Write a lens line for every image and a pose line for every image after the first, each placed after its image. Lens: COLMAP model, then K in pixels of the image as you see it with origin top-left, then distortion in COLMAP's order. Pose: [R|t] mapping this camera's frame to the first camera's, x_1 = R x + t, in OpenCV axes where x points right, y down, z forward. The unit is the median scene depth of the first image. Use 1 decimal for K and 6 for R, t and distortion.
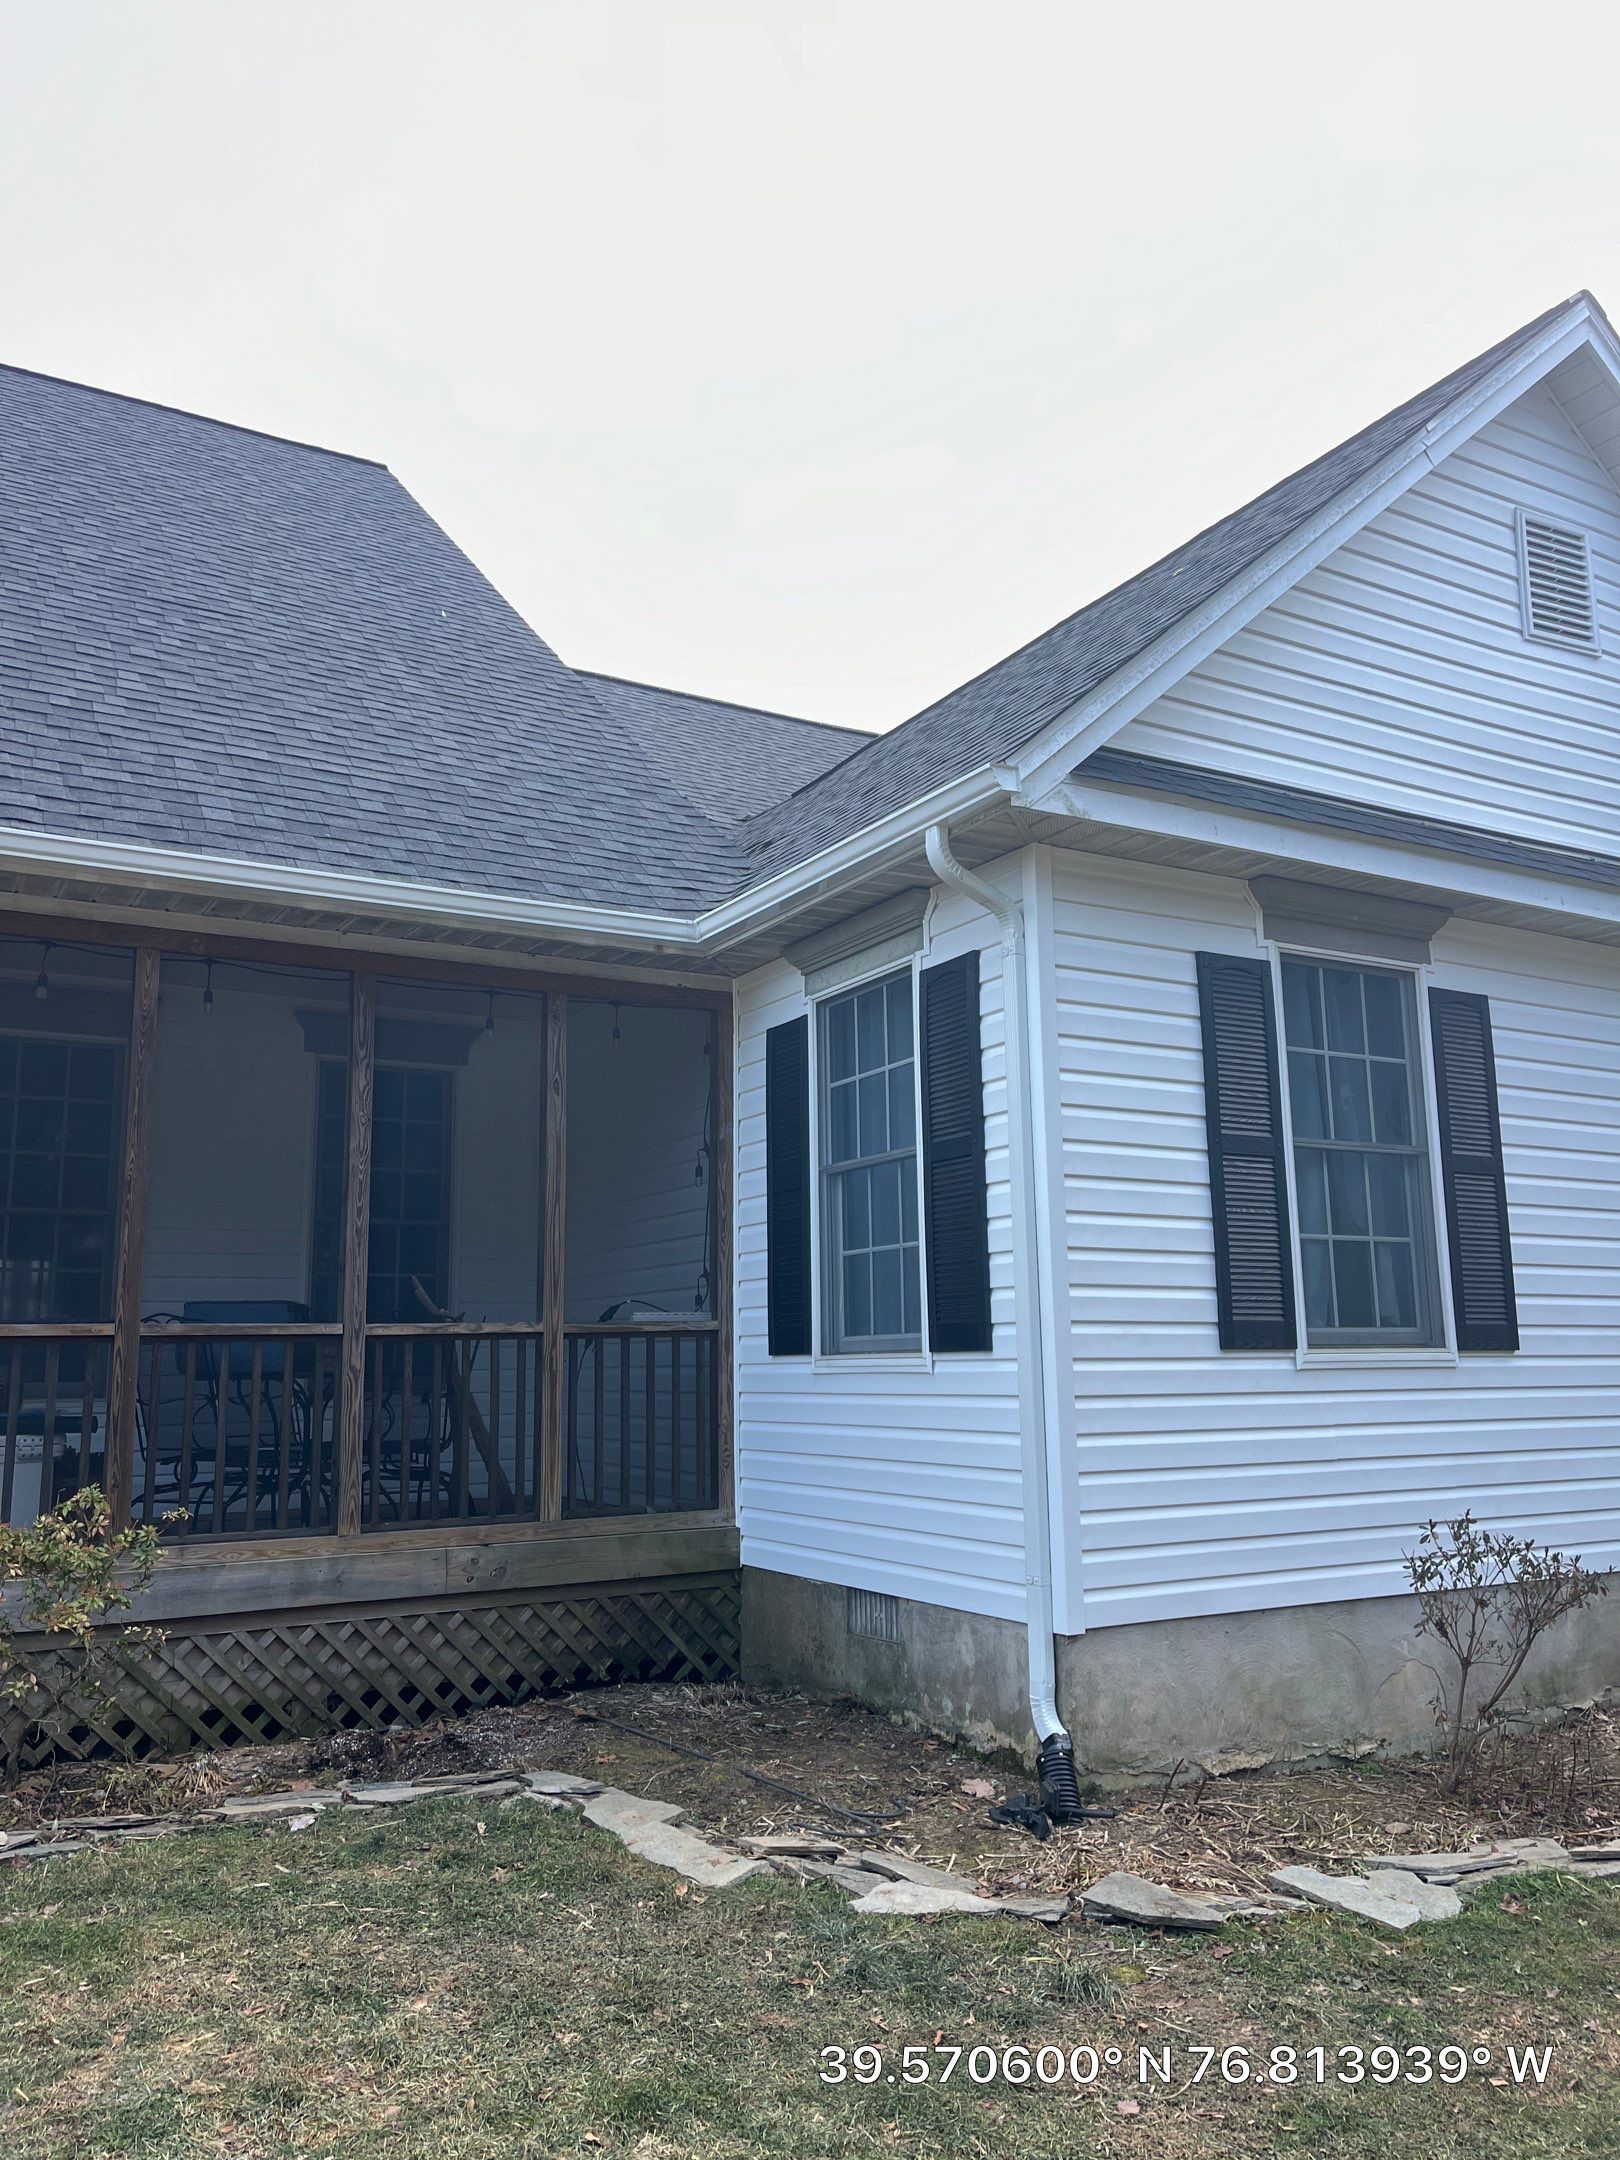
lens RADIAL K [[1639.1, 0, 797.7], [0, 1639.1, 1087.7], [0, 0, 1]] dist [0.058290, -0.061489]
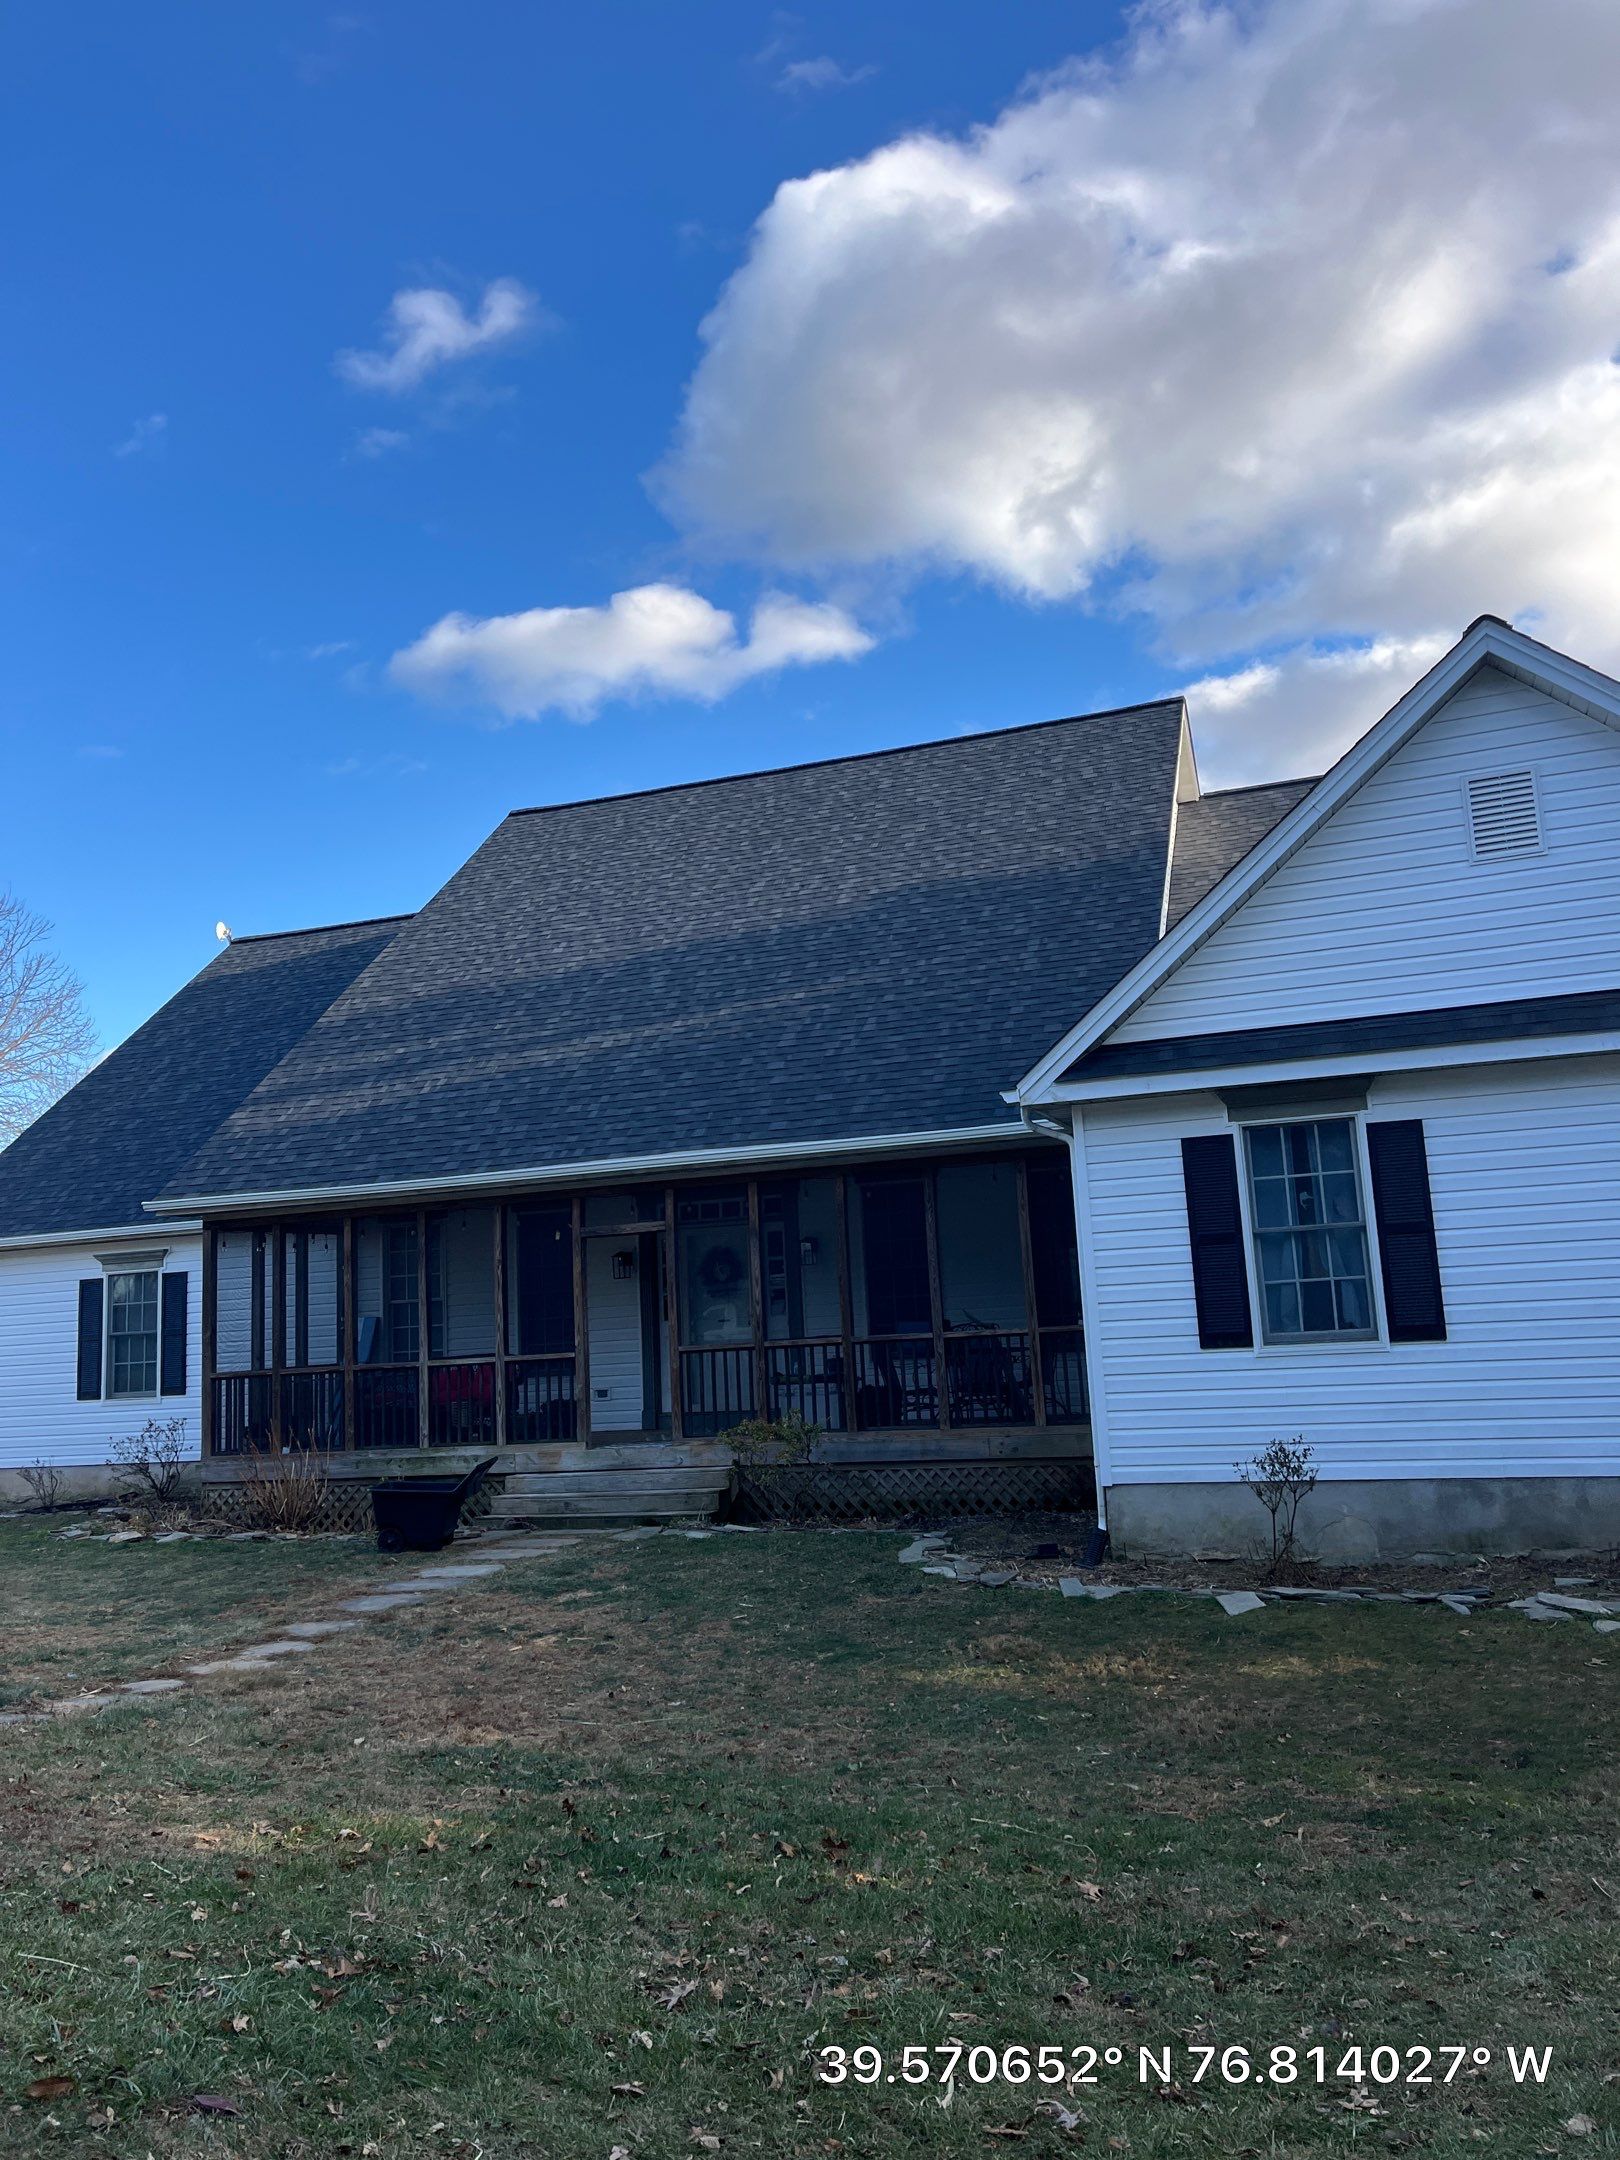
lens RADIAL K [[1639.1, 0, 816.7], [0, 1639.1, 1076.9], [0, 0, 1]] dist [0.058290, -0.061489]
pose [[0.654325, -0.130816, -0.744812, 1.320651], [0.175039, 0.984376, -0.019119, -0.180335], [0.735676, -0.117861, 0.667000, -0.534501]]
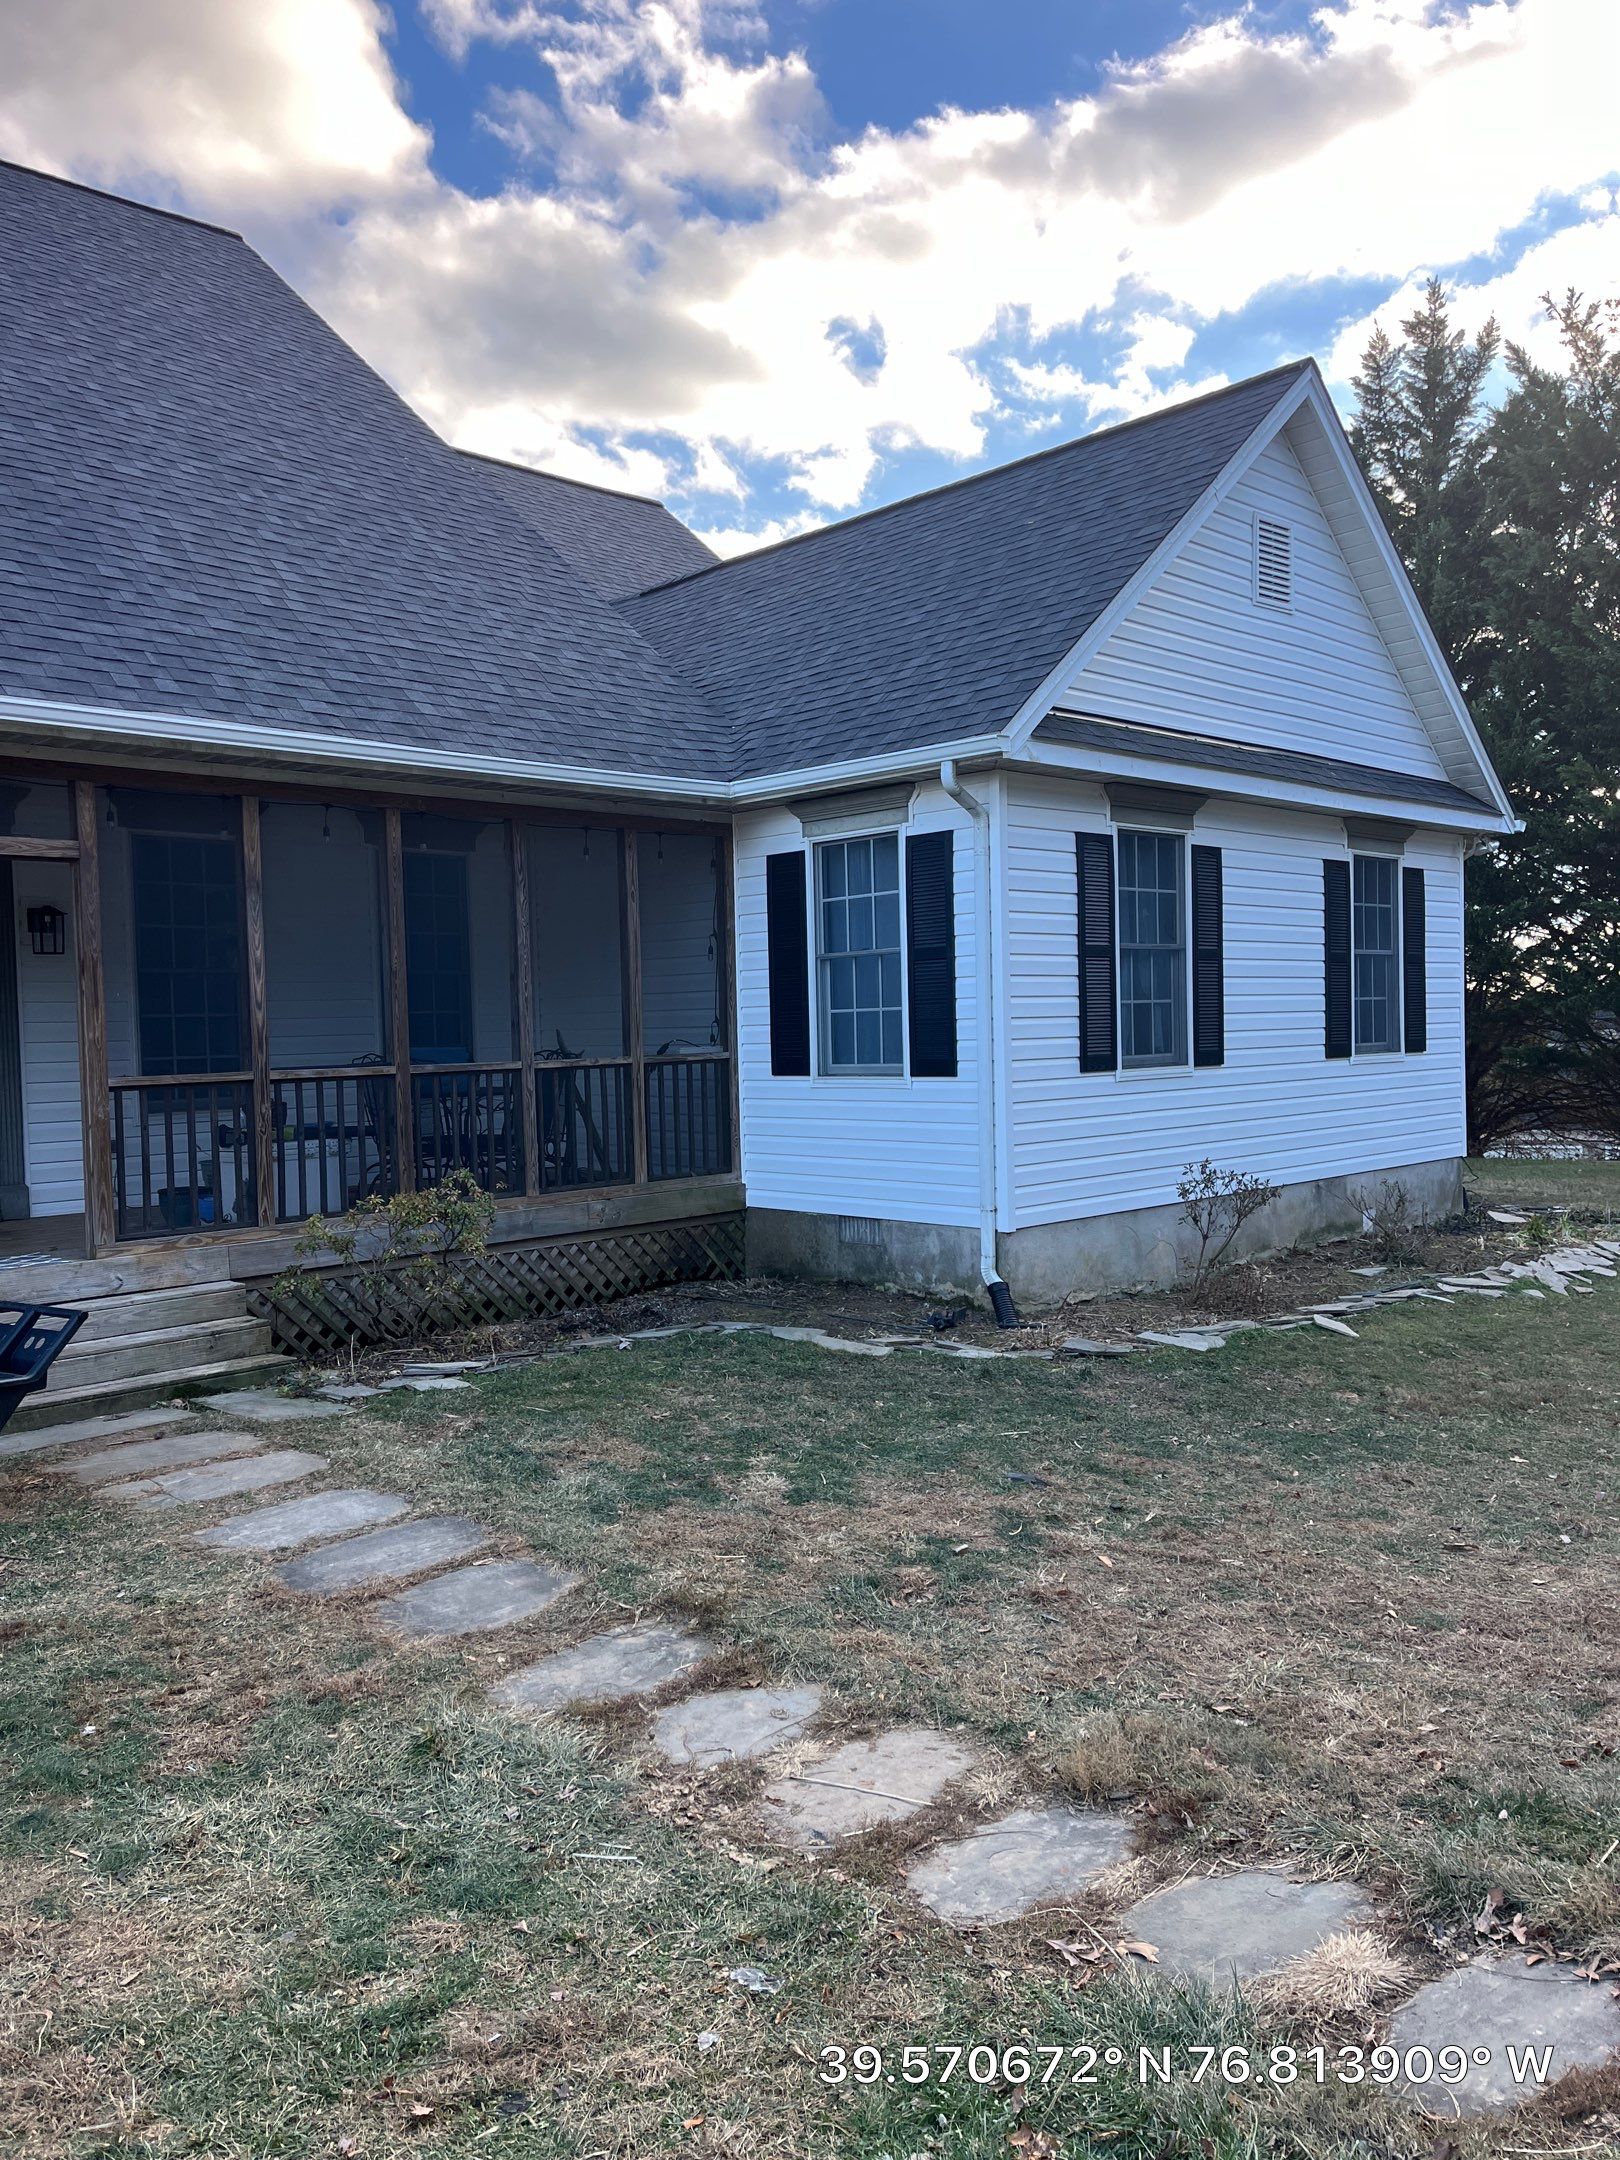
lens RADIAL K [[1639.1, 0, 798.3], [0, 1639.1, 1100.0], [0, 0, 1]] dist [0.058290, -0.061489]
pose [[0.968726, -0.023303, 0.247036, -0.413529], [-0.028792, 0.978299, 0.205187, -0.141936], [-0.246457, -0.205882, 0.947033, -0.507283]]
